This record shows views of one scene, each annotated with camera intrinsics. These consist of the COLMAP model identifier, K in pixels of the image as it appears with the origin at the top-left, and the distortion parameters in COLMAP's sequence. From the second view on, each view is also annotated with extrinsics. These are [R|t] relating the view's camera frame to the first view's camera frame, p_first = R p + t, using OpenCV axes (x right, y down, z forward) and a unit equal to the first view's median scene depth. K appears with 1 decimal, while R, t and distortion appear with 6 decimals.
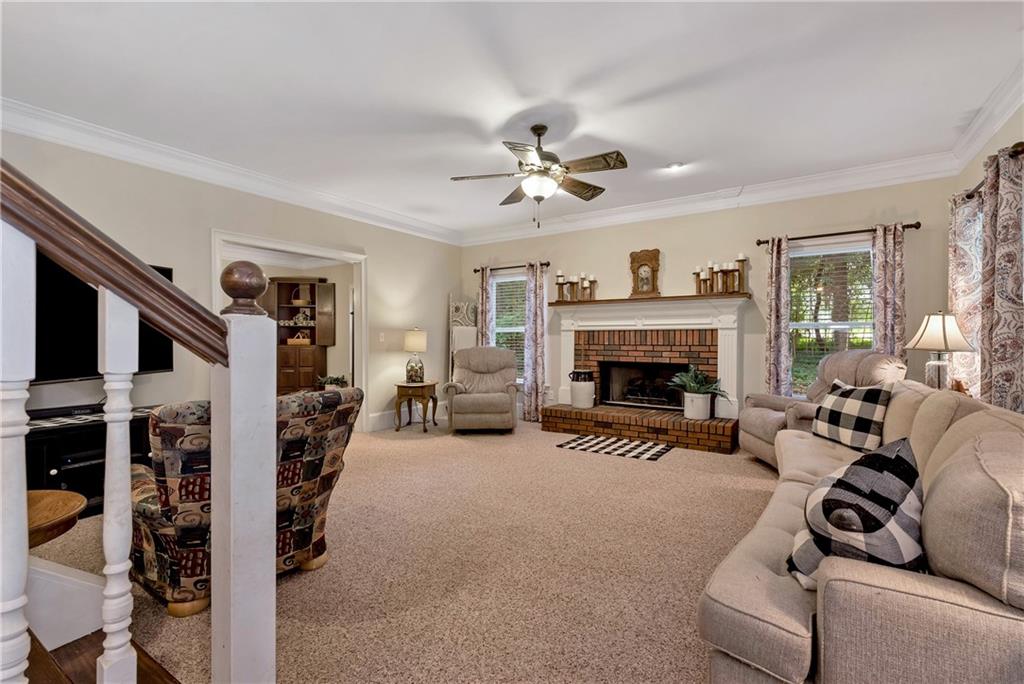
lens RADIAL K [[458.0, 0, 527.0], [0, 458.0, 338.6], [0, 0, 1]] dist [0.002154, -0.000772]
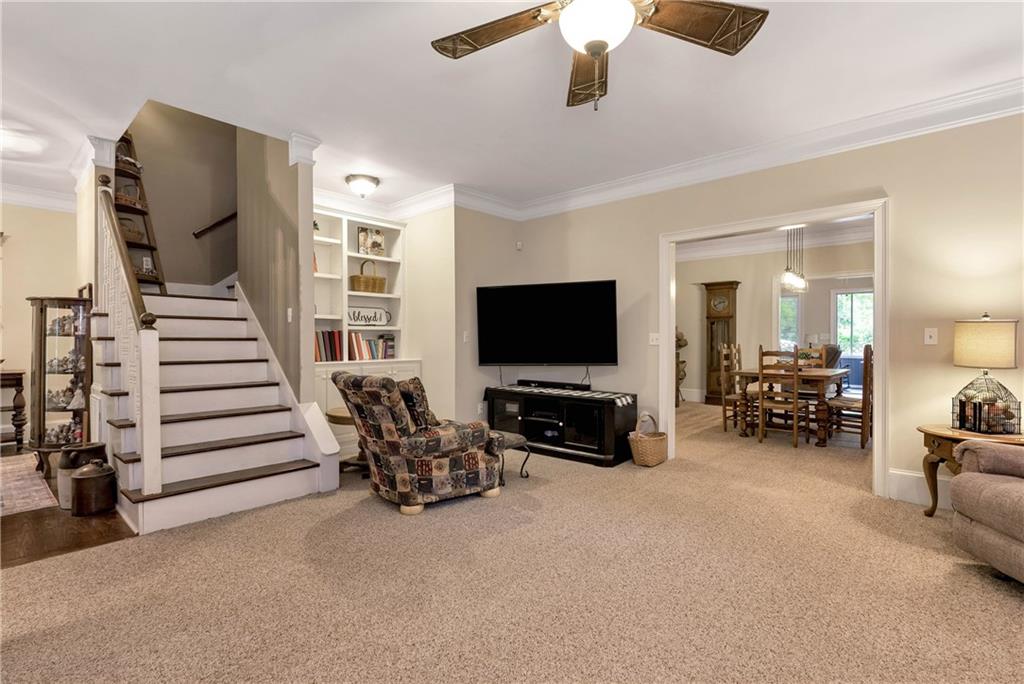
lens RADIAL K [[489.1, 0, 519.8], [0, 489.1, 339.1], [0, 0, 1]] dist [-0.000118, -0.000191]
pose [[-0.166092, 0.002419, -0.986107, 0.350578], [-0.003758, 0.999988, 0.003086, 0.000114], [0.986103, 0.004218, -0.166081, 0.641057]]
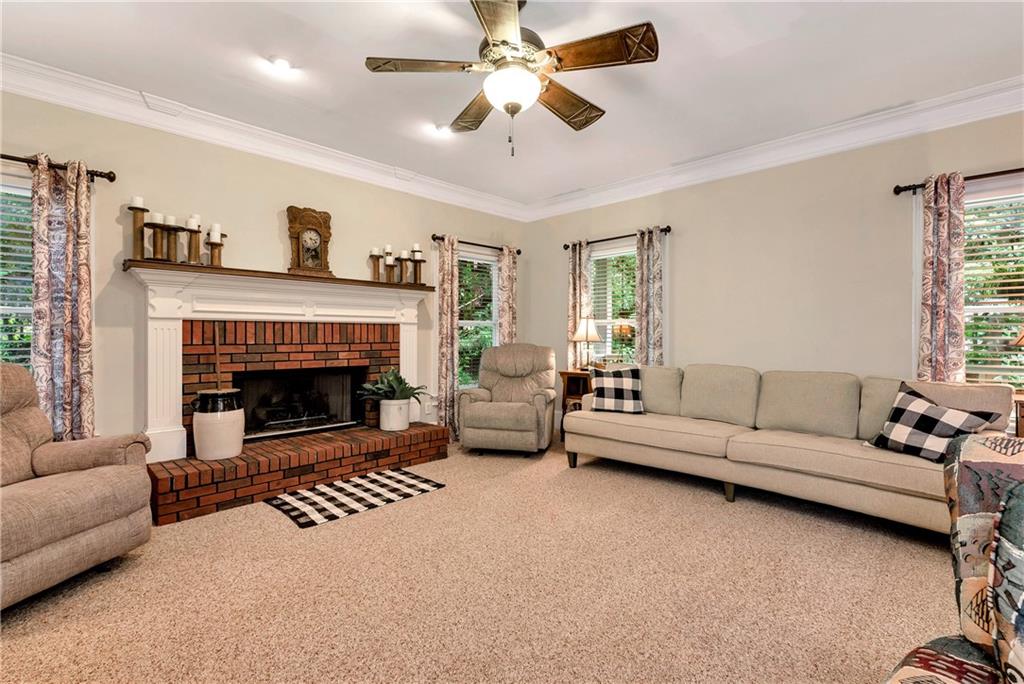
lens RADIAL K [[458.0, 0, 521.0], [0, 458.0, 336.4], [0, 0, 1]] dist [0.002154, -0.000772]
pose [[0.208565, 0.000259, 0.978009, -0.370566], [0.002730, 0.999996, -0.000847, 0.004495], [-0.978005, 0.002846, 0.208563, 0.547545]]
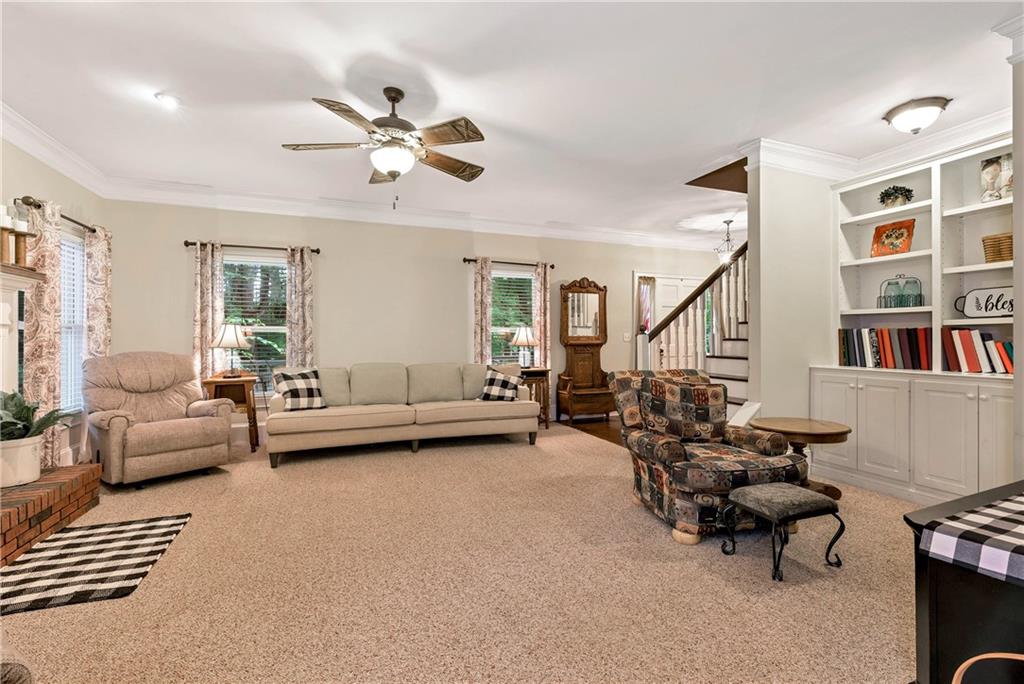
lens RADIAL K [[458.0, 0, 498.1], [0, 458.0, 338.5], [0, 0, 1]] dist [0.002154, -0.000772]
pose [[-0.780525, 0.005616, 0.625099, -0.413014], [0.006264, 0.999980, -0.001163, 0.000201], [-0.625093, 0.003007, -0.780545, 0.979470]]
